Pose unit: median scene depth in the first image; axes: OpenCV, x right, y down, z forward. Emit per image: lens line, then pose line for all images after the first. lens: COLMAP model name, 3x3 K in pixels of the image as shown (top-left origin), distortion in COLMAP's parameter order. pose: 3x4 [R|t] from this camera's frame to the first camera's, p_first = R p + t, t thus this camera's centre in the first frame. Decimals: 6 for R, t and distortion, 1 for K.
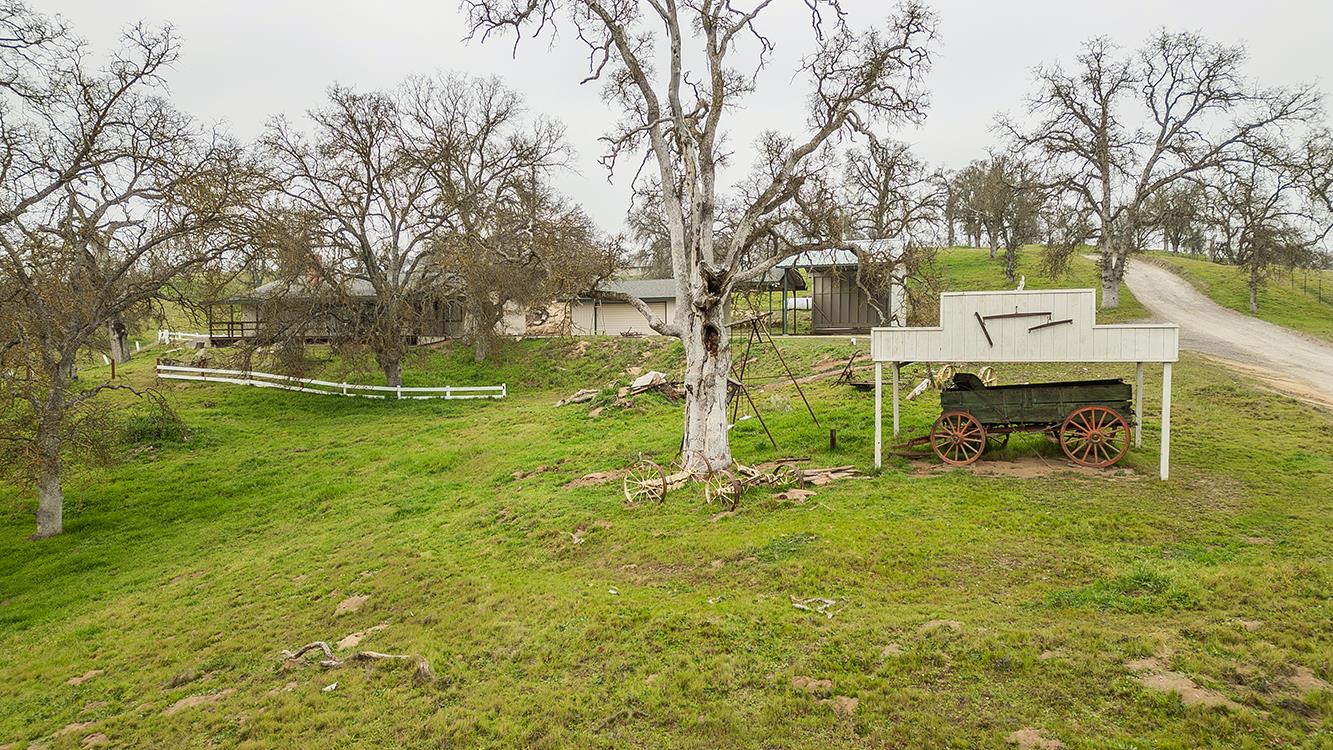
lens RADIAL K [[918.0, 0, 664.4], [0, 918.0, 381.0], [0, 0, 1]] dist [0.029978, 0.000417]
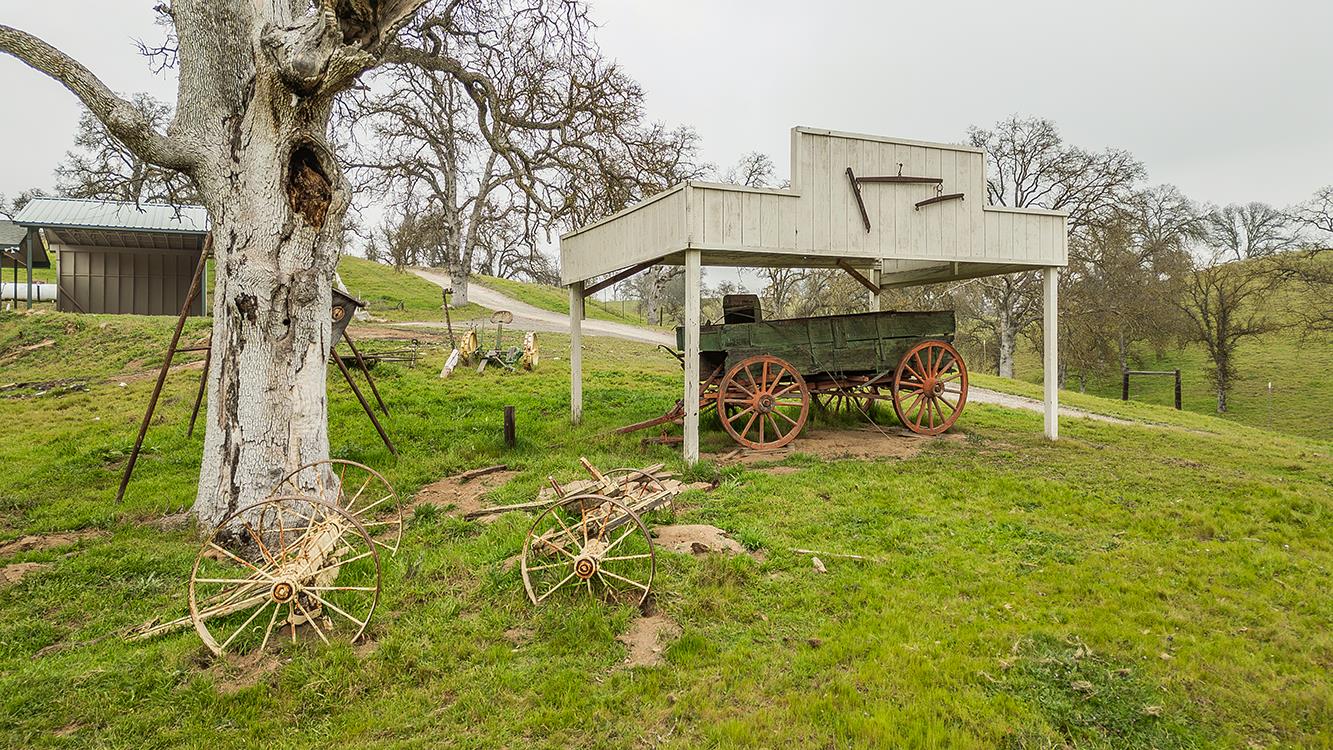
lens RADIAL K [[919.3, 0, 665.2], [0, 919.3, 350.7], [0, 0, 1]] dist [0.042393, -0.001412]
pose [[0.685490, 0.005829, 0.728059, -0.063655], [0.042012, 0.997985, -0.047545, 0.025072], [-0.726869, 0.063178, 0.683864, 0.299117]]
